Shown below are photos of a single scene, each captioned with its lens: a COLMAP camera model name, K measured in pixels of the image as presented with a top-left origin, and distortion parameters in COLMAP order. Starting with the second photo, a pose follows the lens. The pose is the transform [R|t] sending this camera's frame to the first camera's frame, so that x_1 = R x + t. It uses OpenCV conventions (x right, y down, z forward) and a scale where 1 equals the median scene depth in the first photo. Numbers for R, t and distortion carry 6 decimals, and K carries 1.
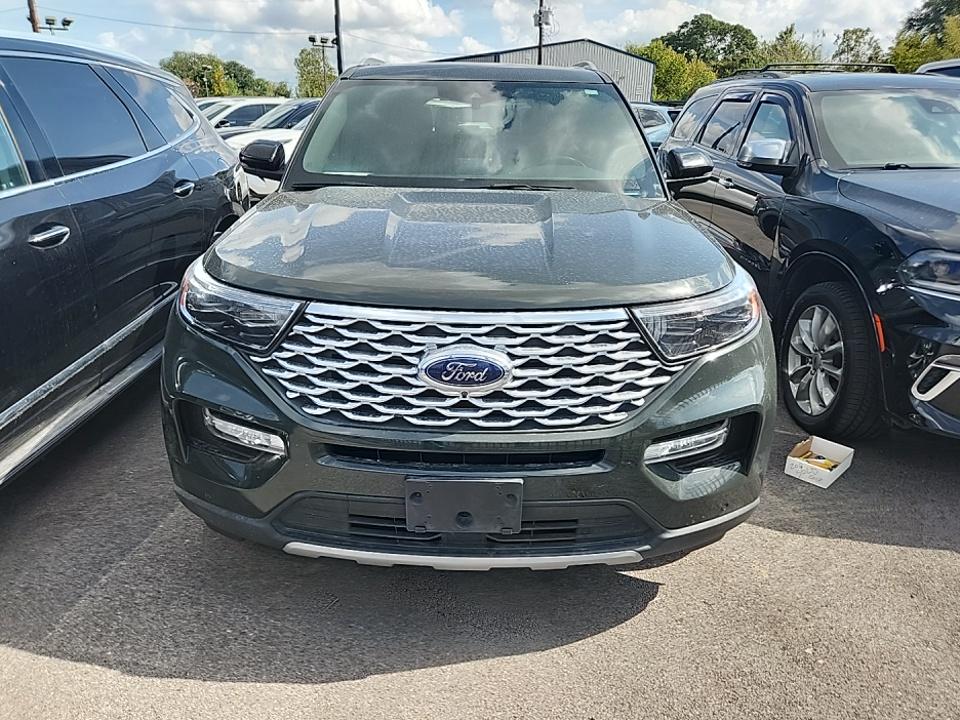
lens RADIAL K [[631.8, 0, 496.2], [0, 631.8, 358.2], [0, 0, 1]] dist [0.061439, -0.056121]
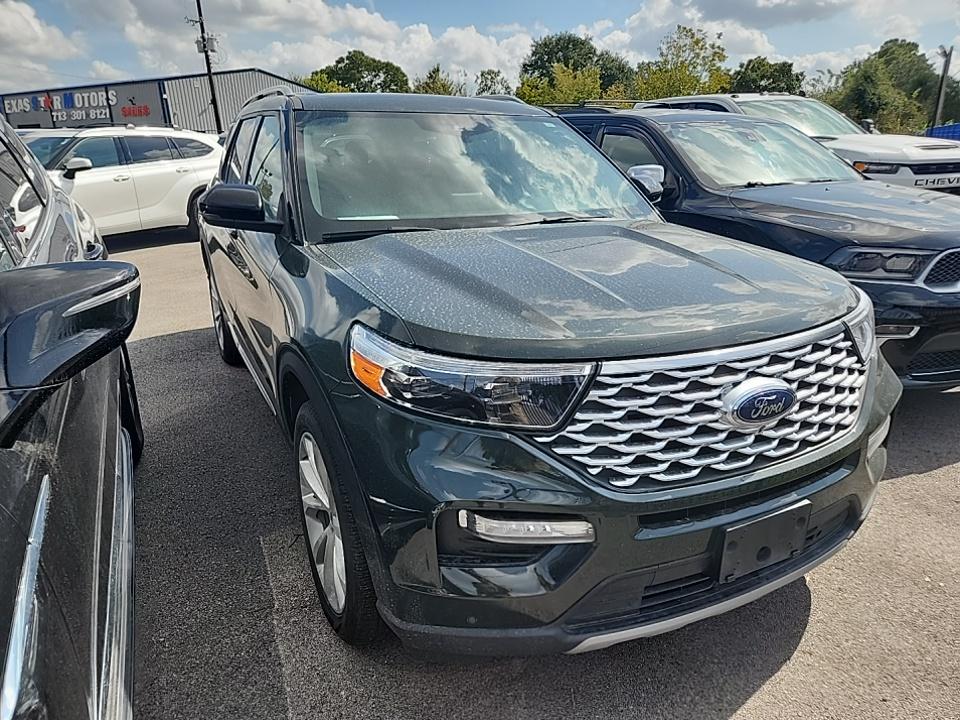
lens RADIAL K [[618.5, 0, 487.9], [0, 618.5, 361.6], [0, 0, 1]] dist [0.062169, -0.058101]
pose [[0.888692, -0.163270, 0.428450, -0.792781], [0.175950, 0.984347, 0.010150, -0.124139], [-0.423400, 0.066365, 0.903509, 0.282561]]
